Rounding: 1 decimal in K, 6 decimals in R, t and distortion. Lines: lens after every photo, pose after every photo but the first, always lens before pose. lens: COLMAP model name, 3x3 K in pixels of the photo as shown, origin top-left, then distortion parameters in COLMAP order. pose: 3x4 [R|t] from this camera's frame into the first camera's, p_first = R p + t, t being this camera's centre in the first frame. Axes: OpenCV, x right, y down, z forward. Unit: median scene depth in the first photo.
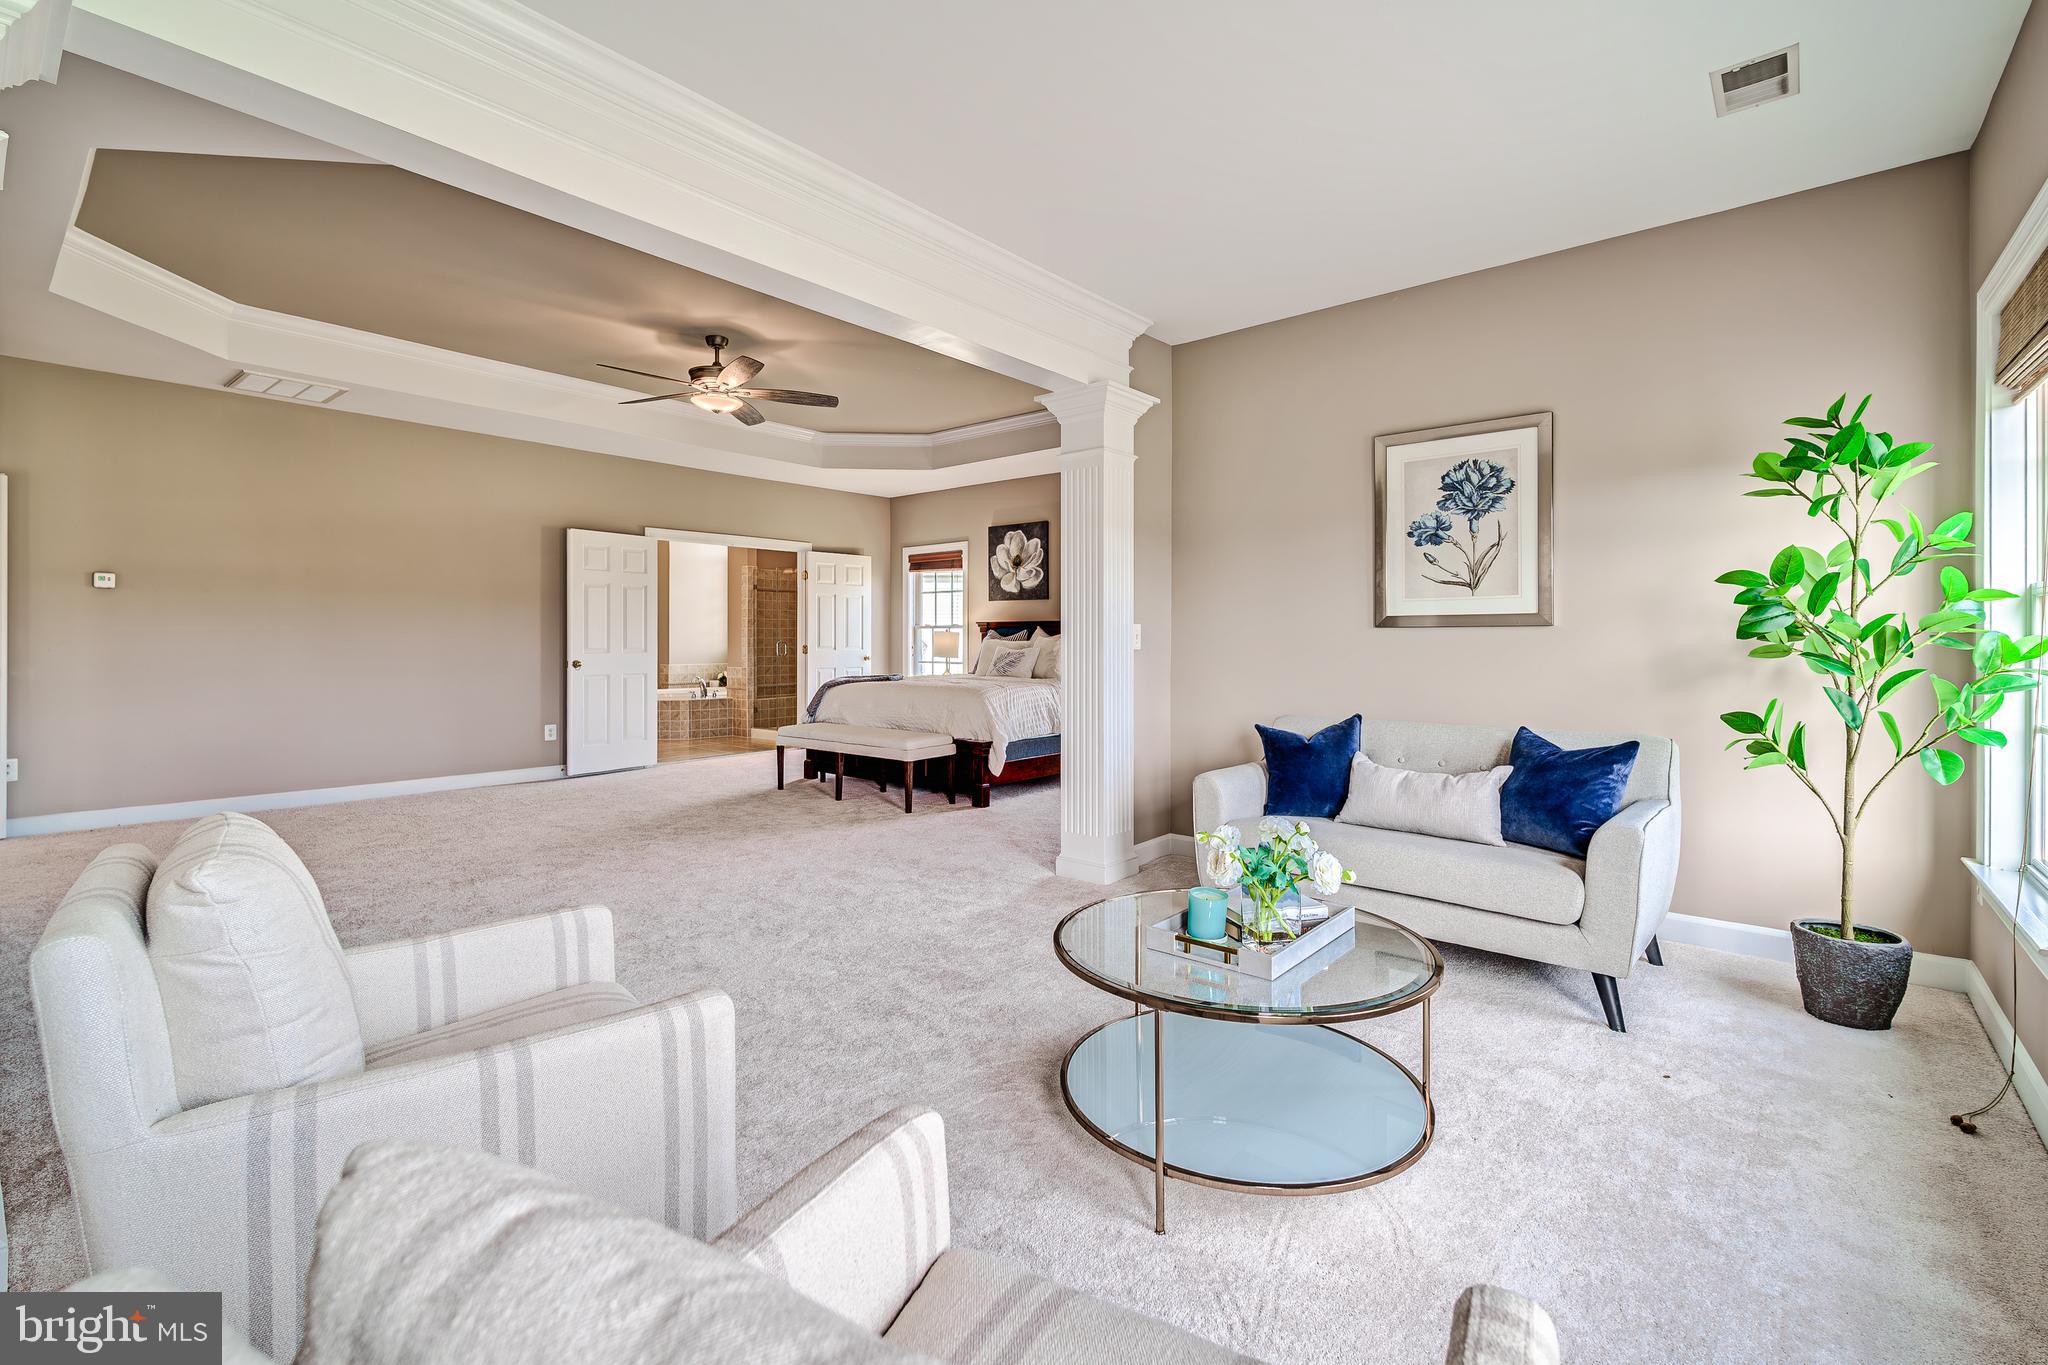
lens RADIAL K [[910.9, 0, 1026.7], [0, 910.9, 647.1], [0, 0, 1]] dist [0.000078, -0.000078]
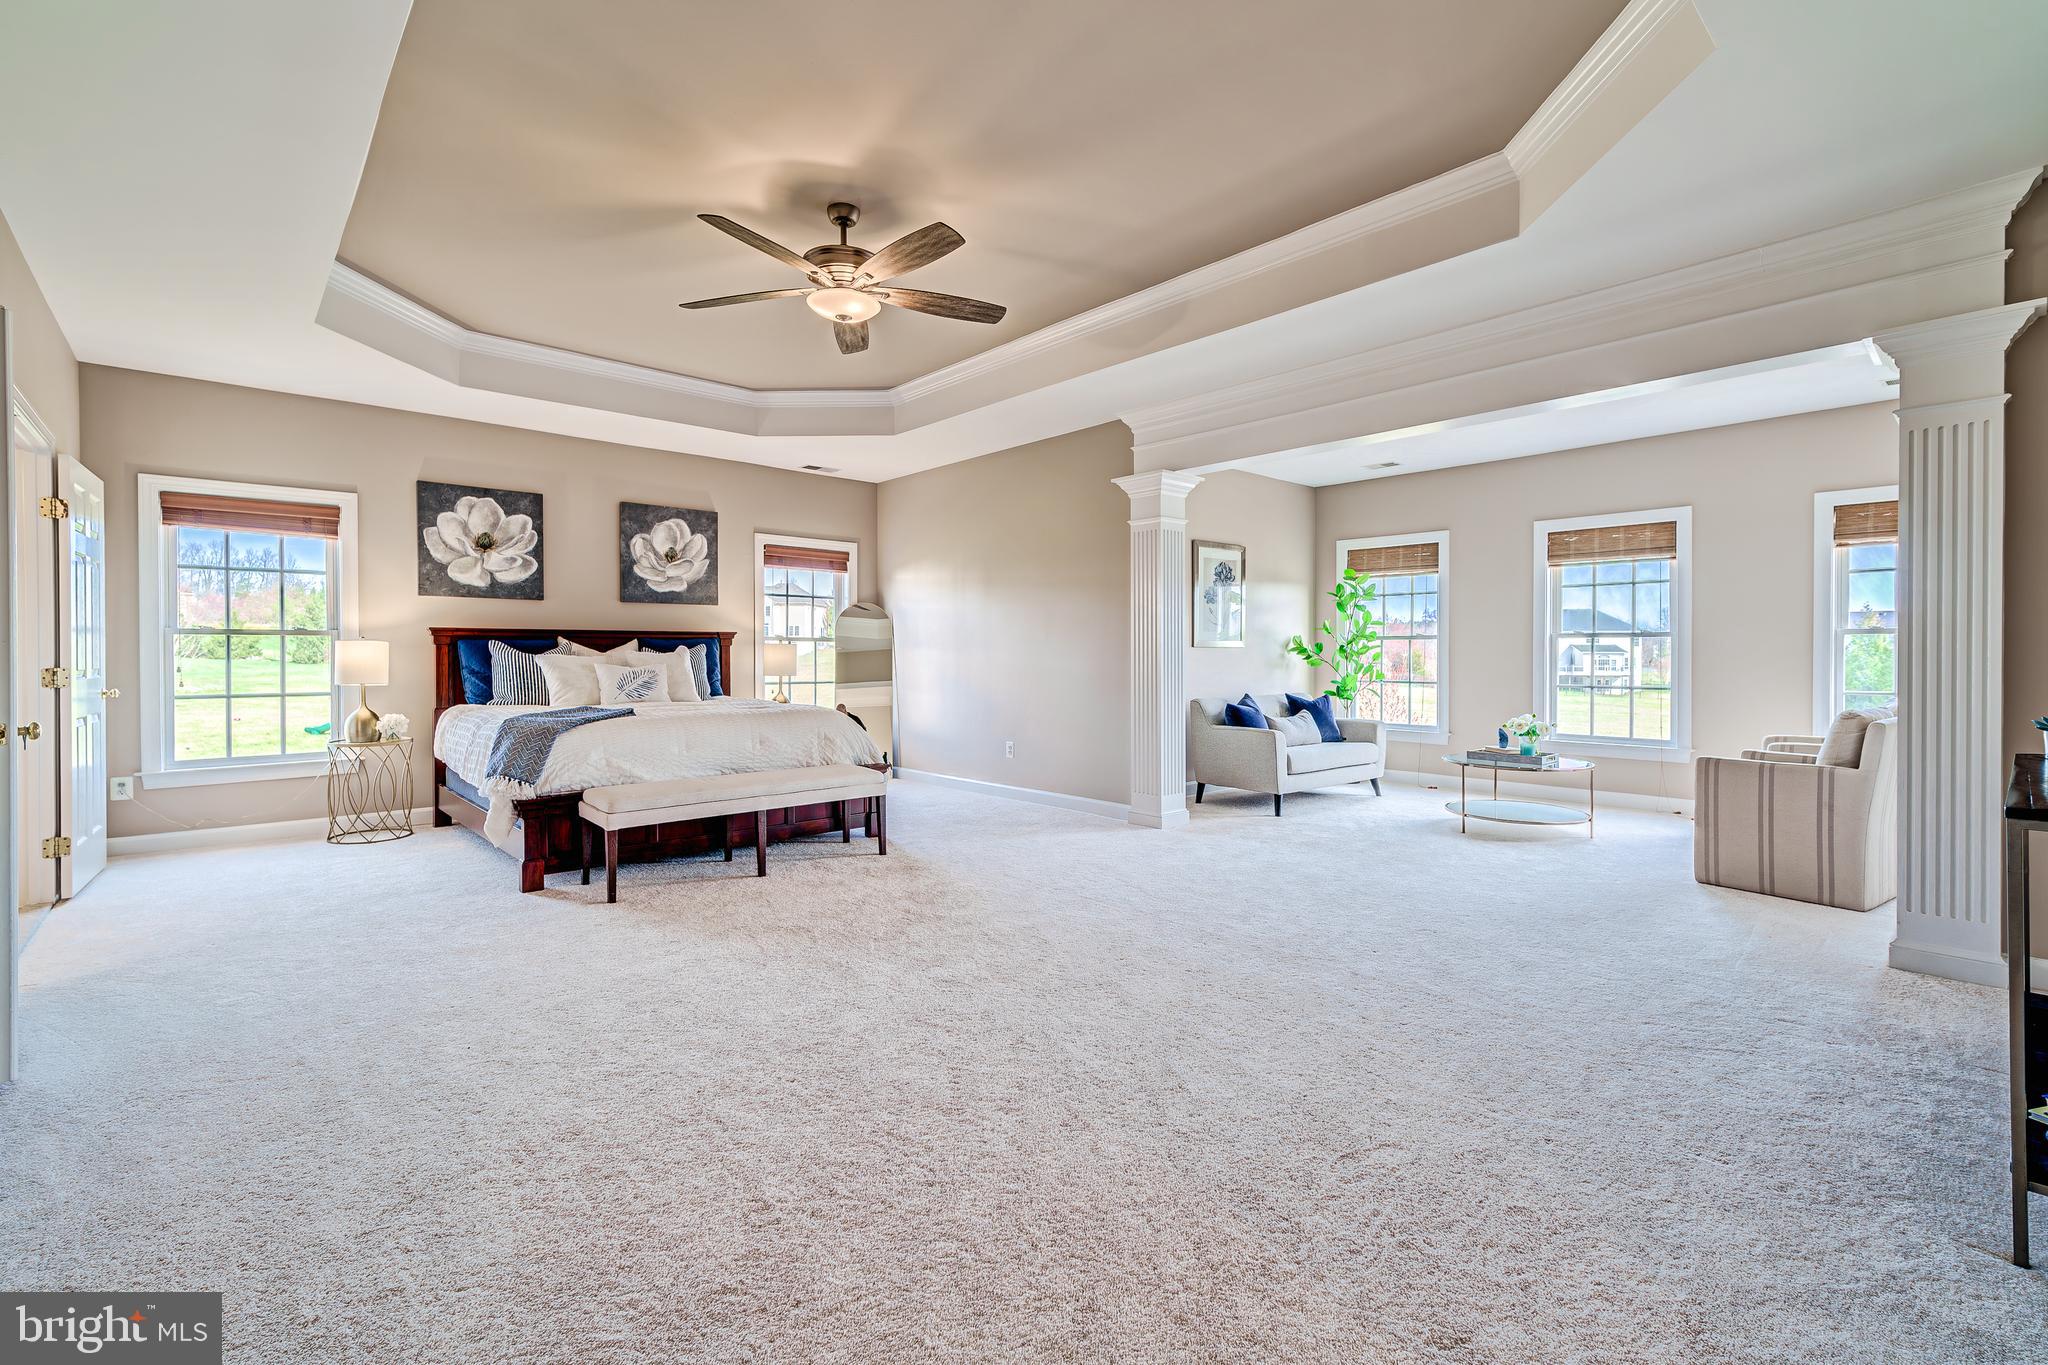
lens RADIAL K [[894.1, 0, 1026.1], [0, 894.1, 658.8], [0, 0, 1]] dist [0.000517, -0.000048]
pose [[0.132391, -0.005012, 0.991185, -1.436035], [0.008786, 0.999954, 0.003883, -0.008670], [-0.991159, 0.008194, 0.132429, 1.133351]]
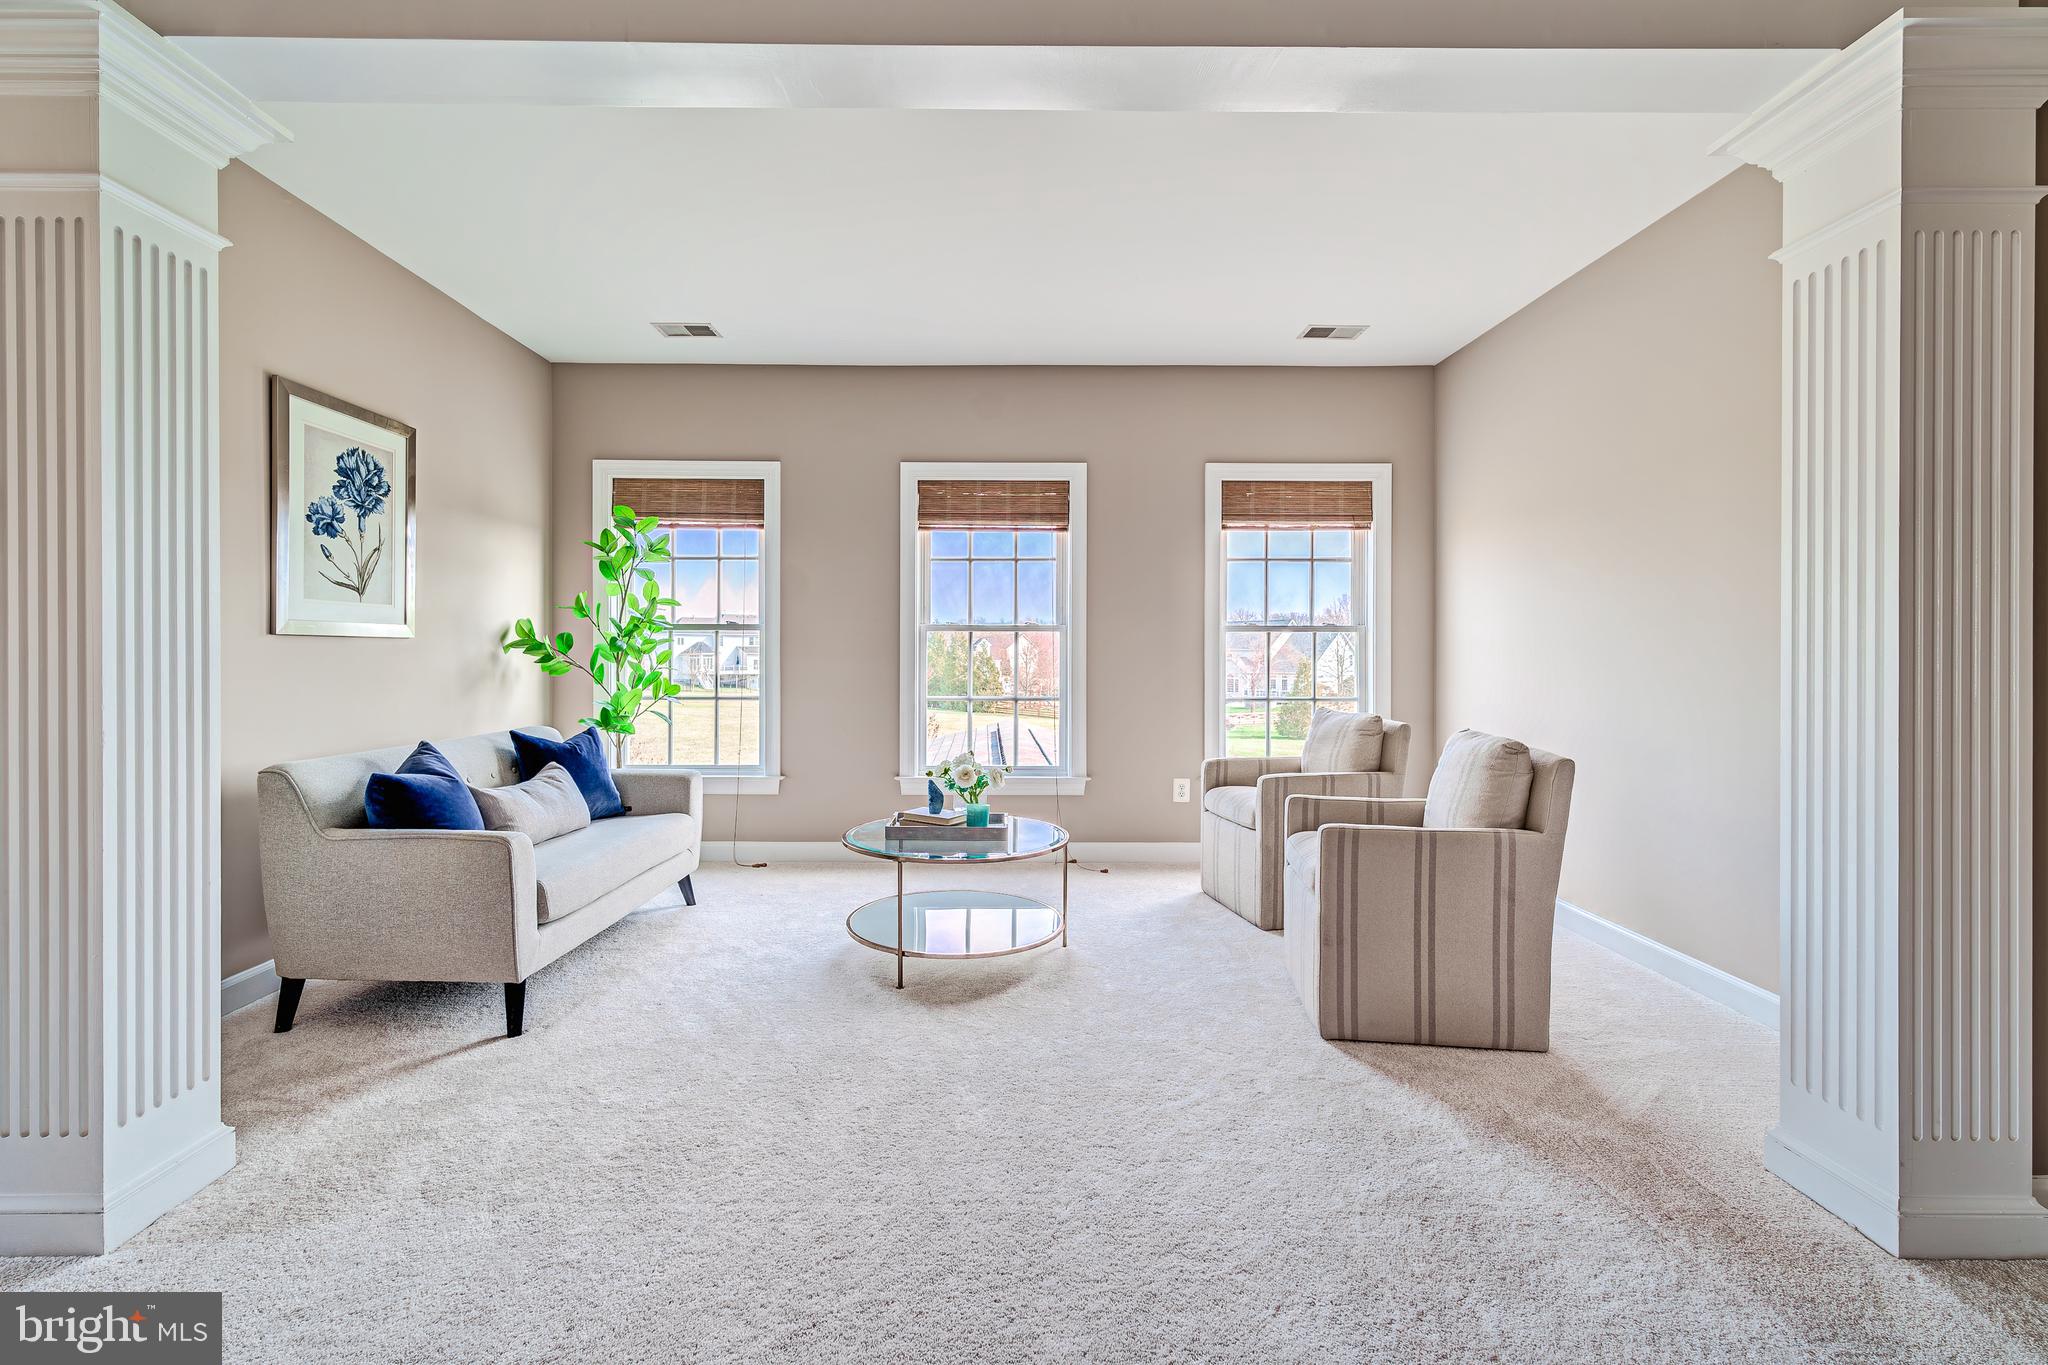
lens RADIAL K [[887.7, 0, 997.1], [0, 887.7, 659.6], [0, 0, 1]] dist [0.000779, 0.000017]
pose [[-0.647176, -0.004749, 0.762326, -0.556664], [0.004756, 0.999936, 0.010267, -0.006110], [-0.762326, 0.010270, -0.647112, 1.056463]]
